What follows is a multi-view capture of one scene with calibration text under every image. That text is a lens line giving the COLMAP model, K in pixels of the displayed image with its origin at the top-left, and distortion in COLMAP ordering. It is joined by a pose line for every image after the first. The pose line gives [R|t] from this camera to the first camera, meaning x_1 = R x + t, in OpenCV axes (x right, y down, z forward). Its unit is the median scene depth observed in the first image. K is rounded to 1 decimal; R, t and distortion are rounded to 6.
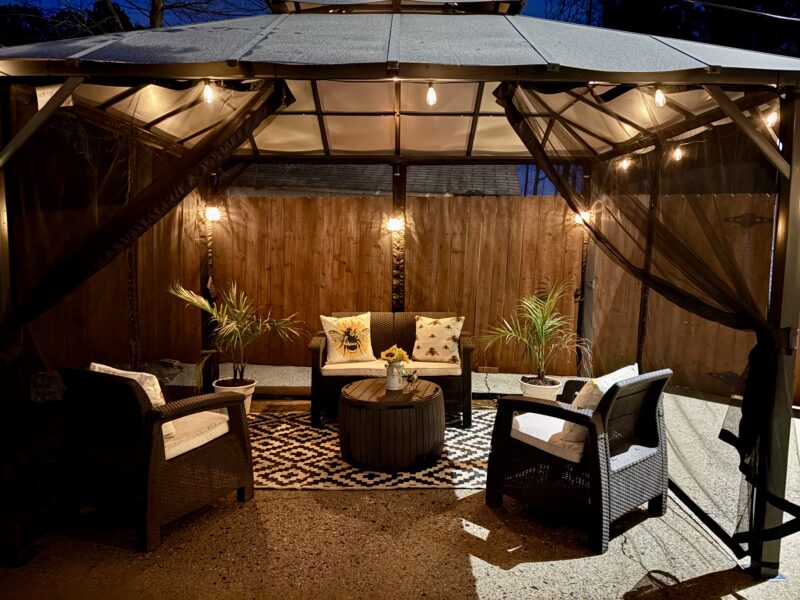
lens RADIAL K [[718.9, 0, 402.2], [0, 718.9, 300.3], [0, 0, 1]] dist [0.059974, -0.014808]
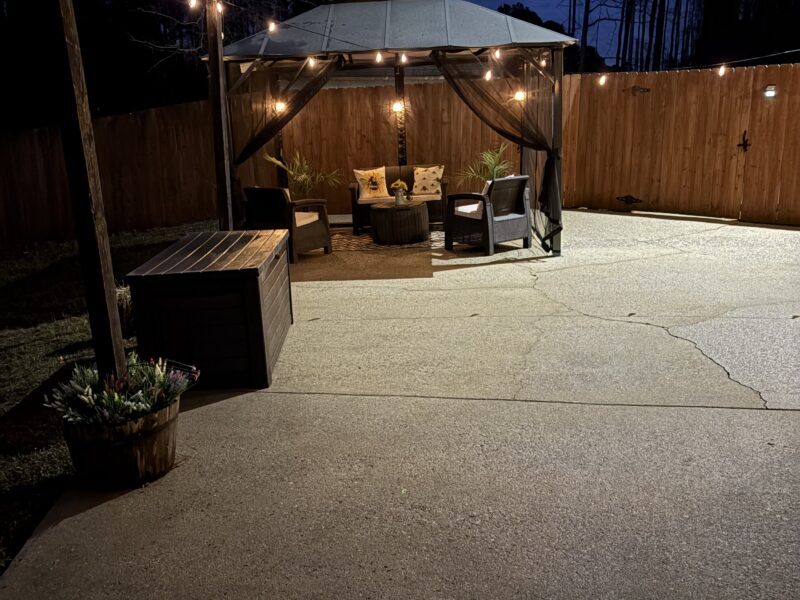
lens RADIAL K [[718.9, 0, 392.8], [0, 718.9, 297.8], [0, 0, 1]] dist [0.059974, -0.014808]
pose [[0.998014, -0.045451, -0.043616, 0.029491], [0.052034, 0.985070, 0.164103, 0.043456], [0.035507, -0.166046, 0.985479, -0.611940]]
